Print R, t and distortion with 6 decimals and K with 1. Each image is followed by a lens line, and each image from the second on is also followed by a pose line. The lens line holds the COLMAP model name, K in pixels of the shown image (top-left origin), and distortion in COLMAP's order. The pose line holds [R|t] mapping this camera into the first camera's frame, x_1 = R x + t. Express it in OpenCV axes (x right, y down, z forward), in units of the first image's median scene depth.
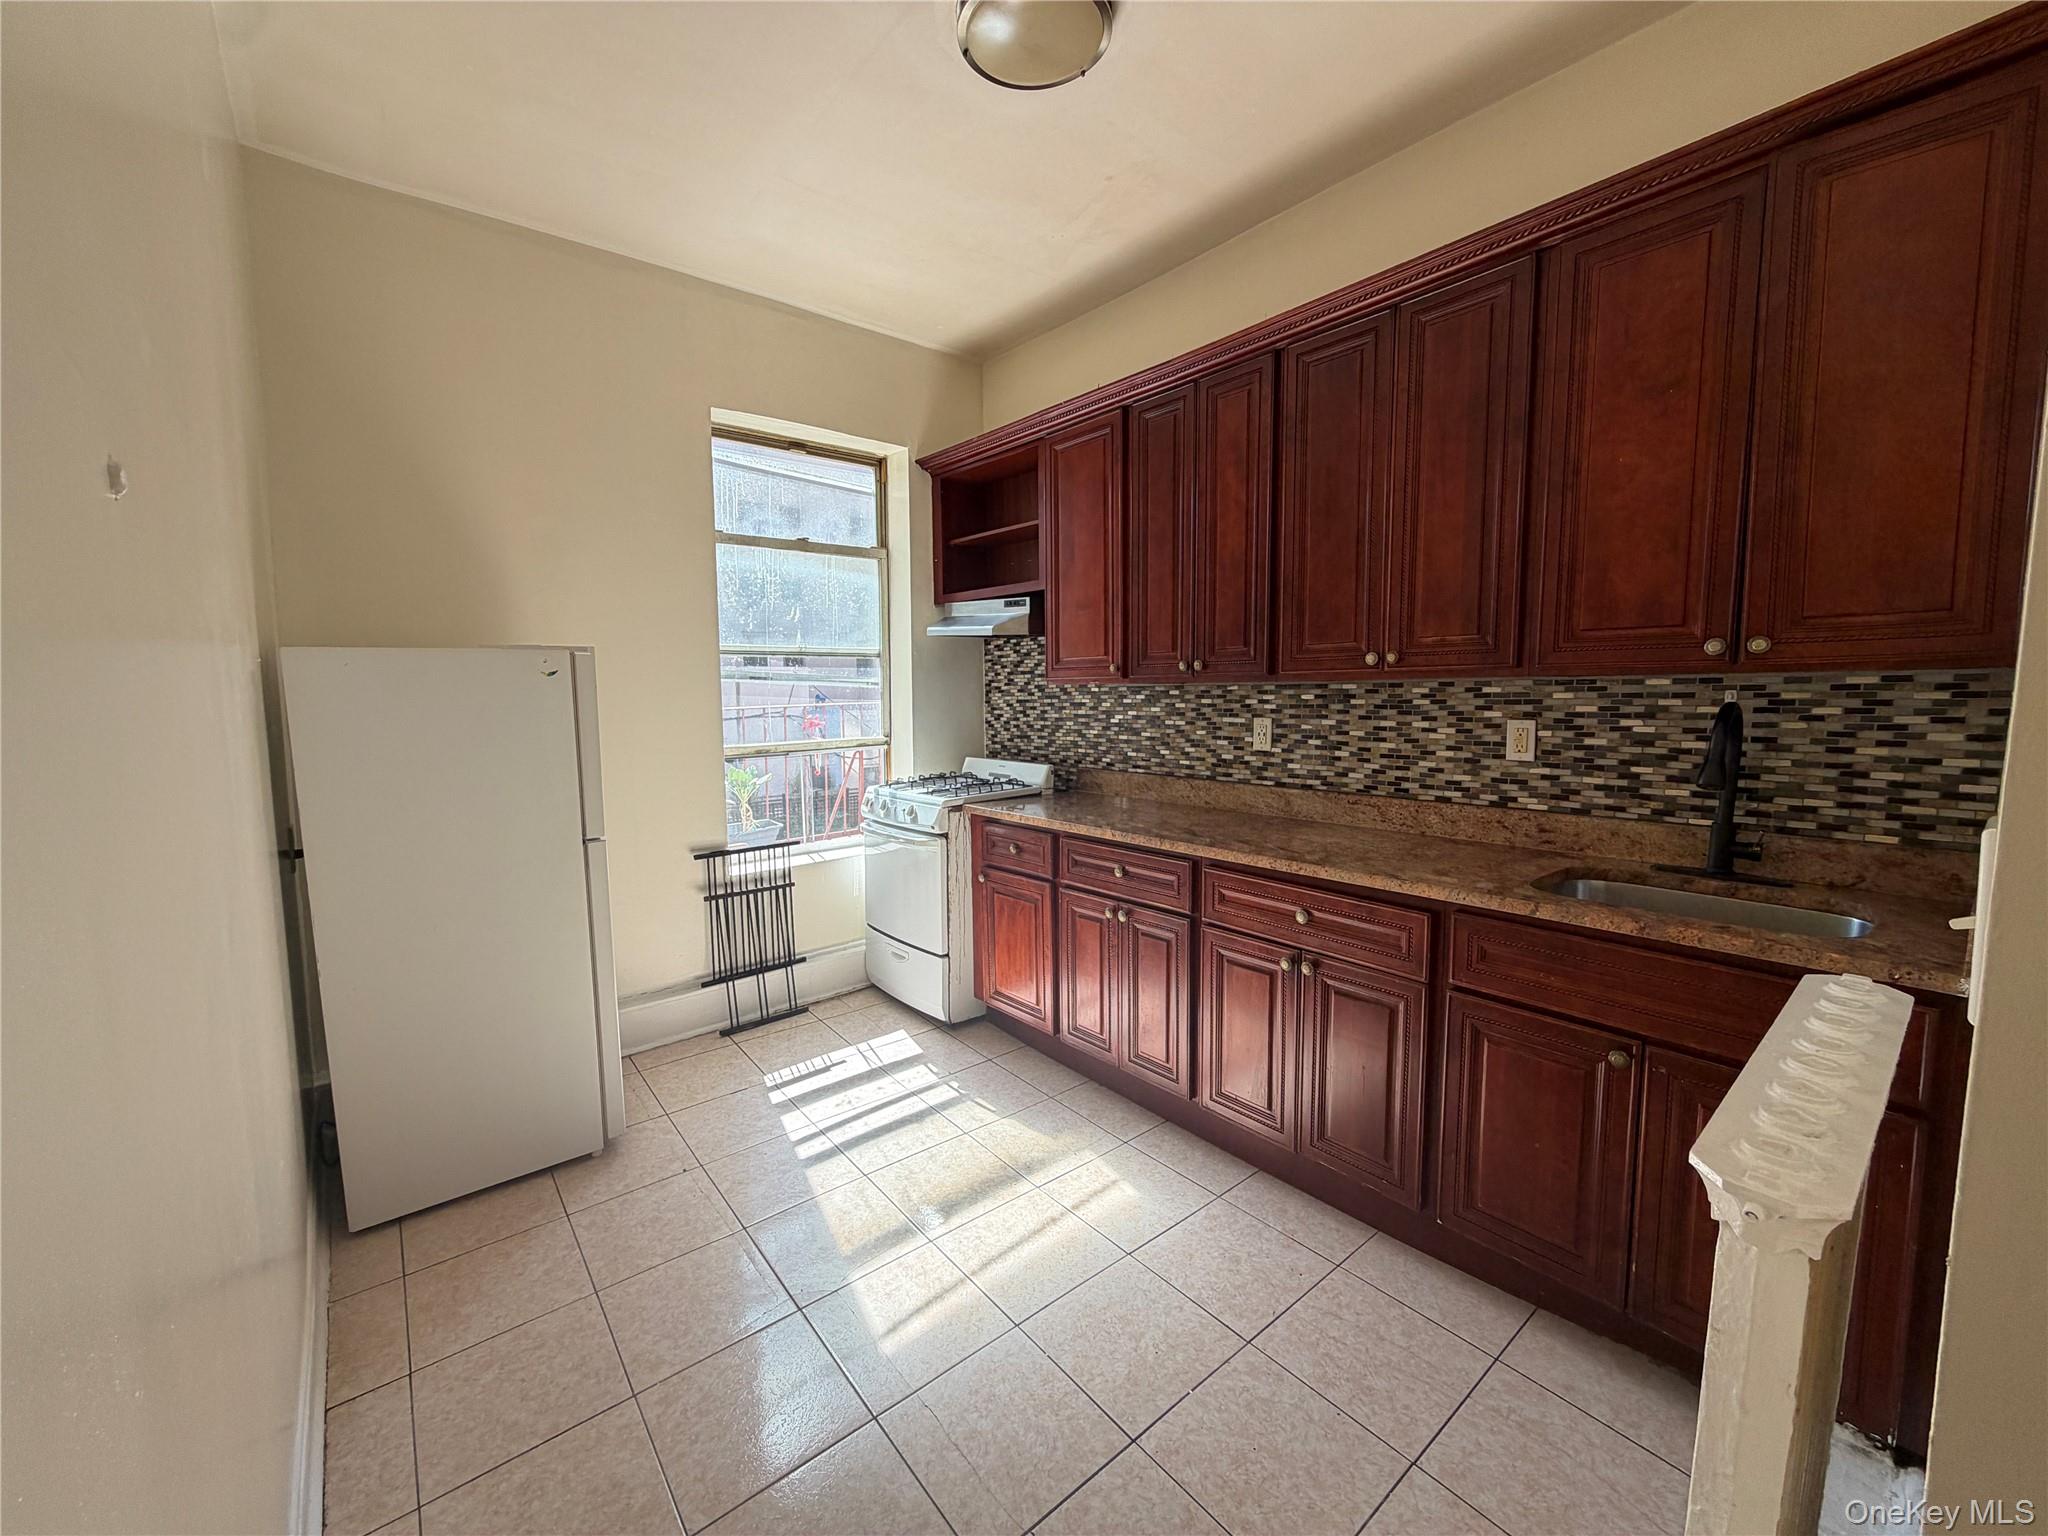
lens RADIAL K [[816.5, 0, 1017.3], [0, 816.5, 768.0], [0, 0, 1]] dist [-0.000574, 0.000115]
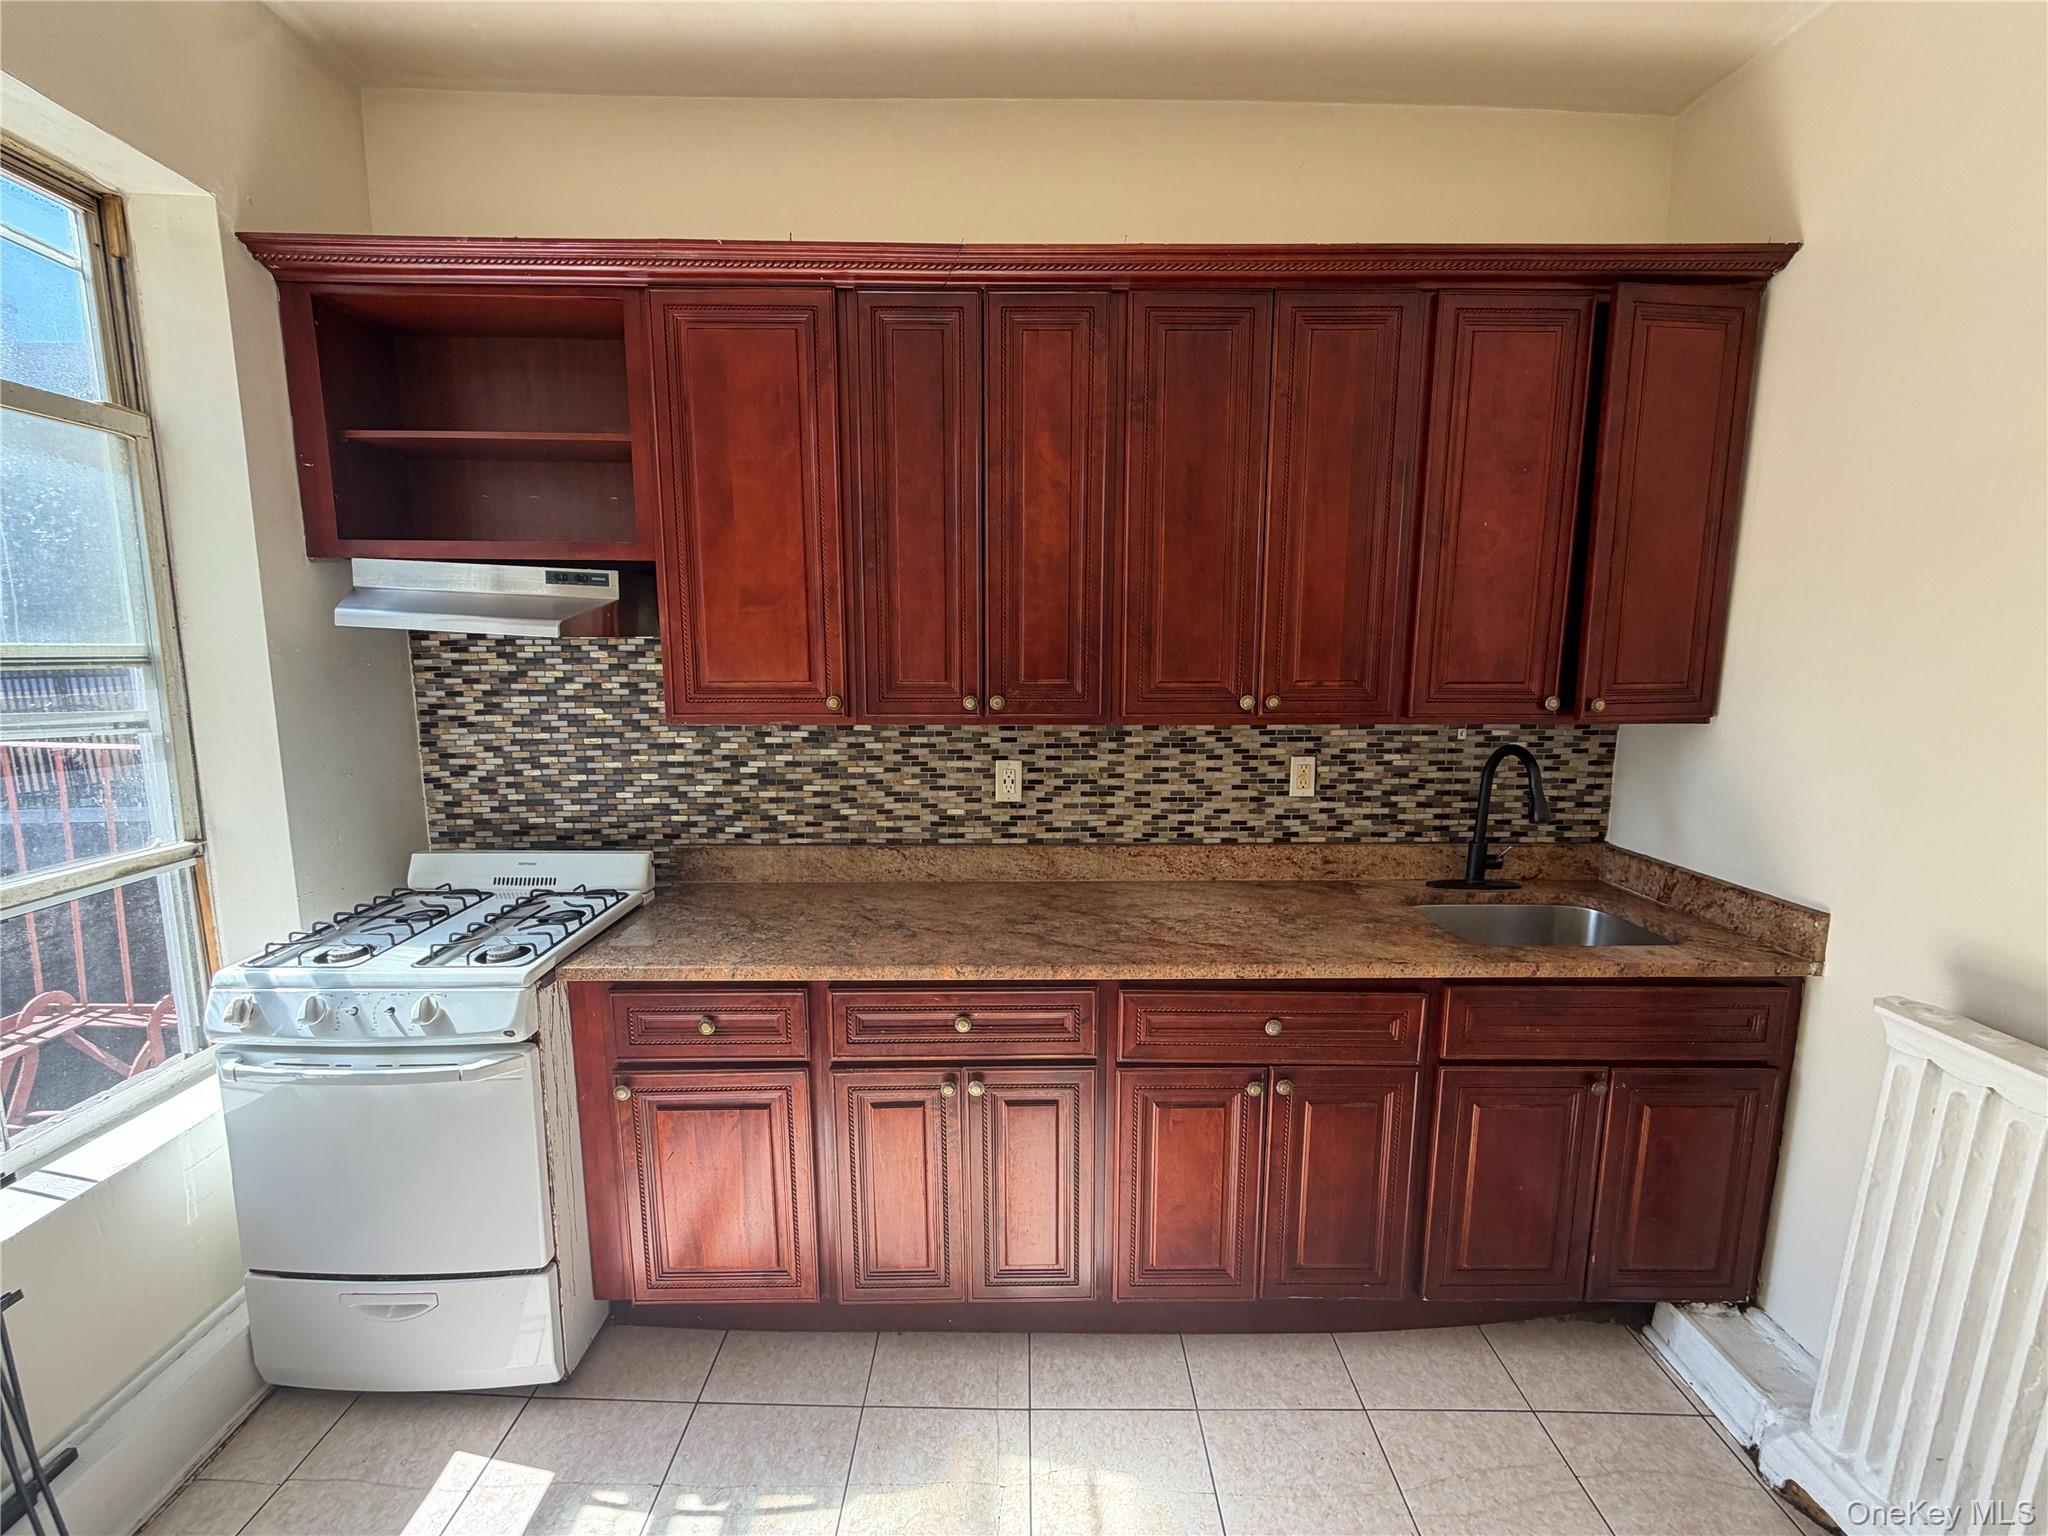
lens RADIAL K [[816.5, 0, 1017.3], [0, 816.5, 768.0], [0, 0, 1]] dist [-0.000574, 0.000115]
pose [[0.625925, -0.099508, 0.773509, -0.312111], [0.067087, 0.995020, 0.073717, -0.114602], [-0.776992, 0.005751, 0.629484, 0.509521]]
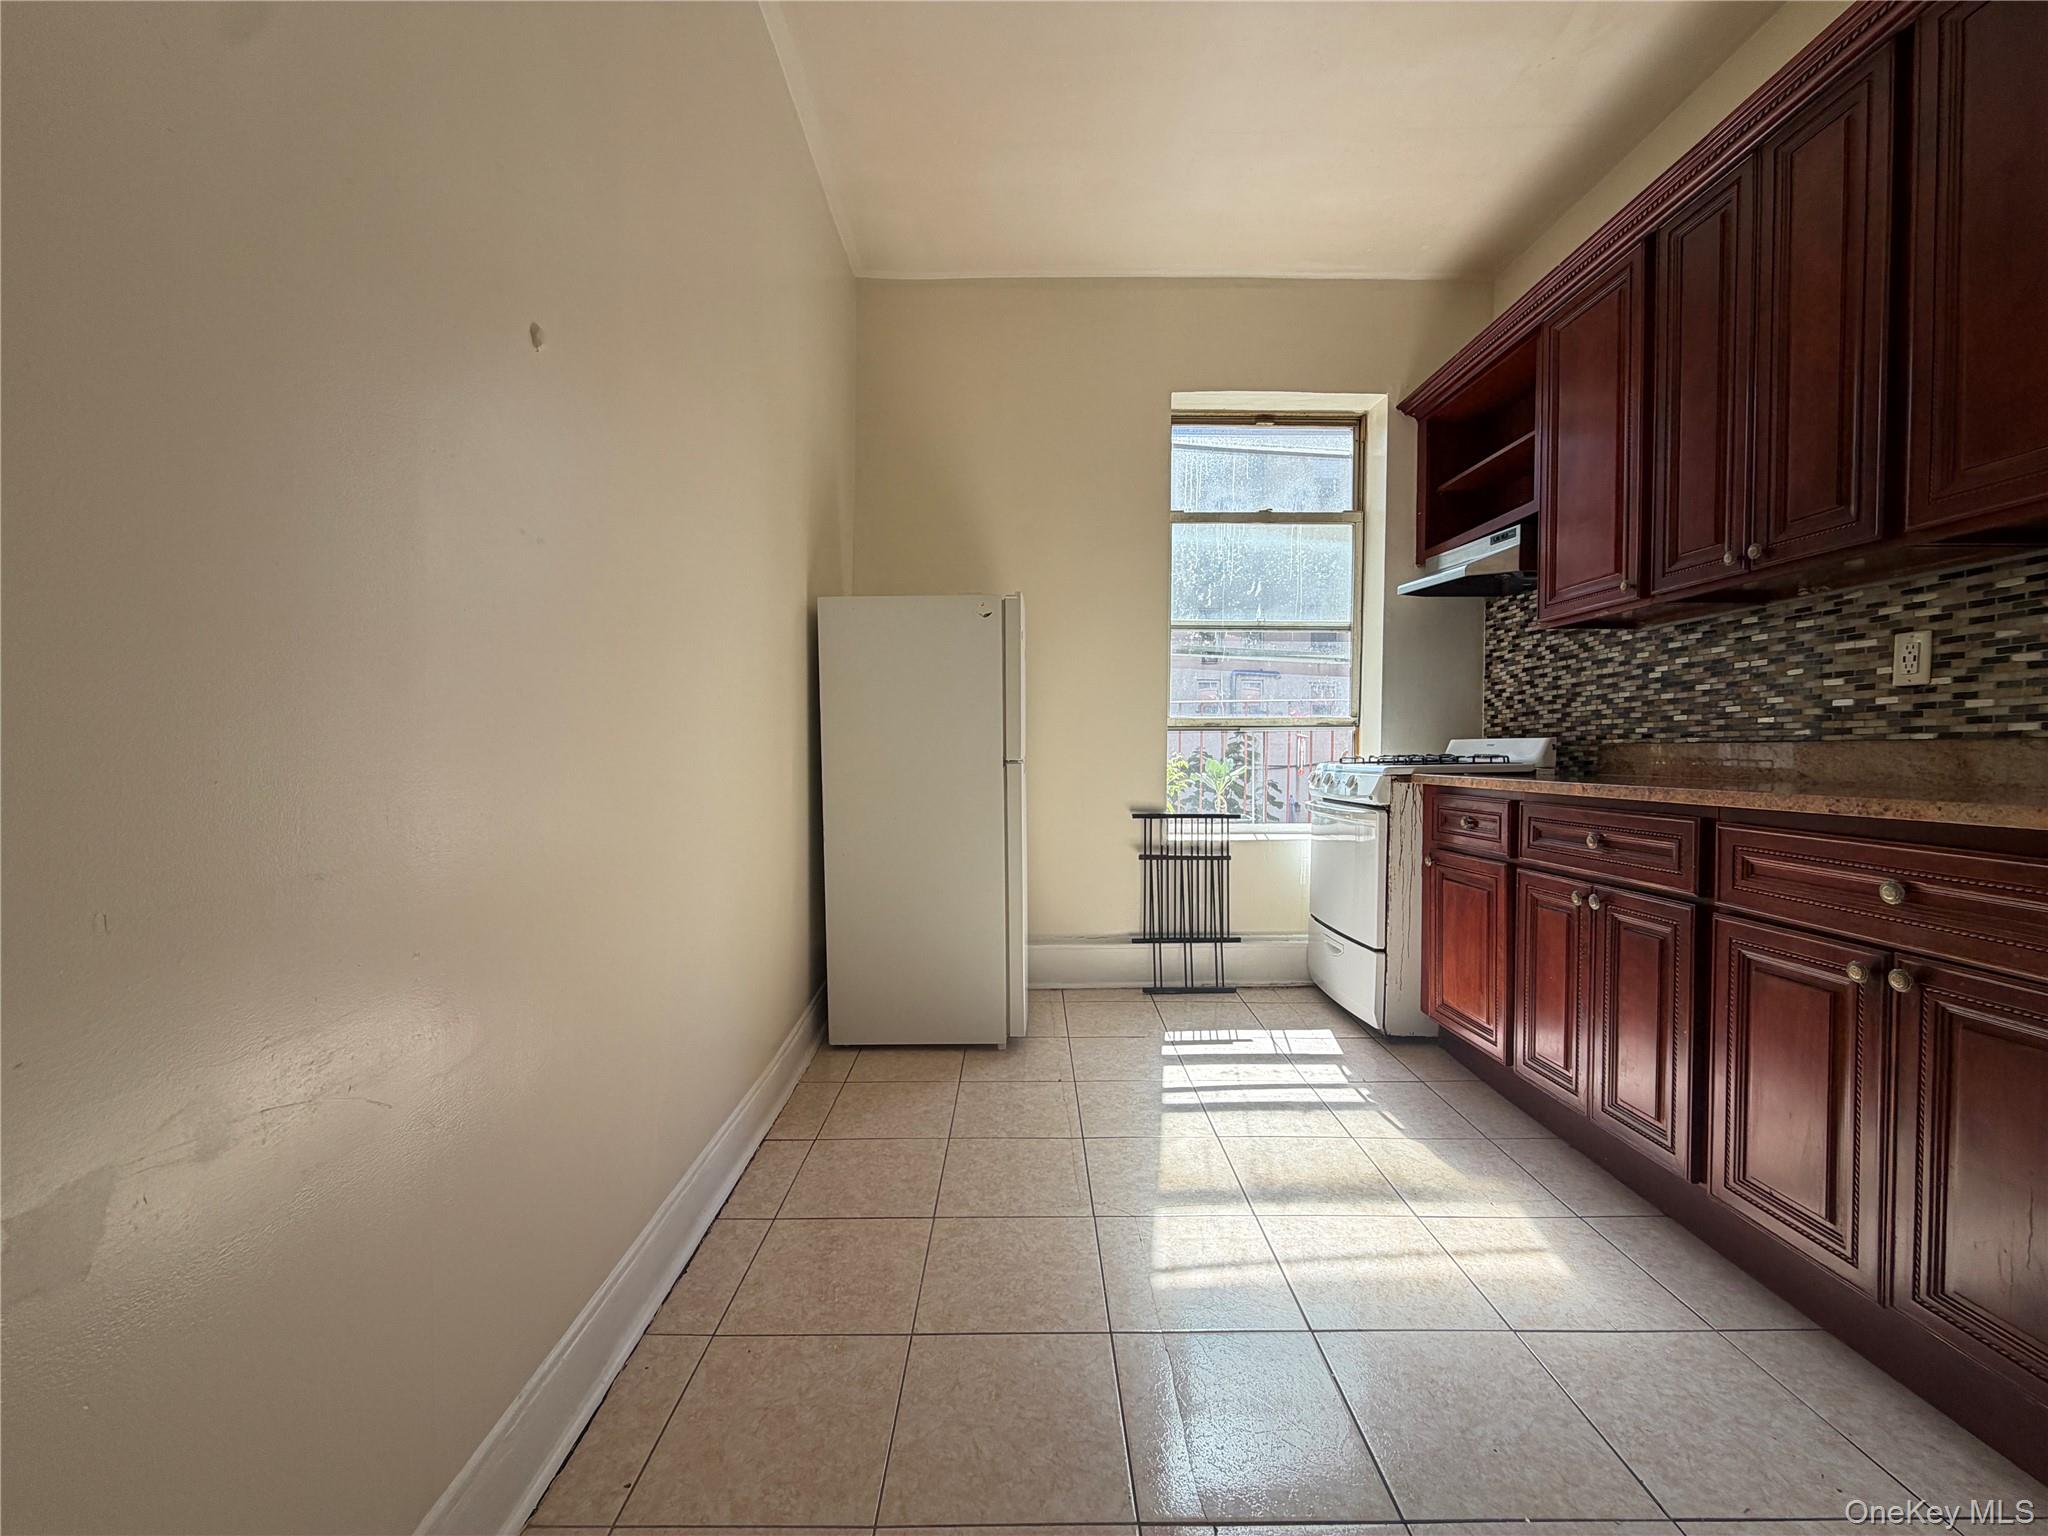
lens RADIAL K [[815.6, 0, 1017.0], [0, 815.6, 768.0], [0, 0, 1]] dist [0.000097, -0.000158]
pose [[0.777618, 0.026988, -0.628158, 0.166615], [-0.072689, 0.996238, -0.047182, 0.123911], [0.624521, 0.082350, 0.776654, 0.099970]]
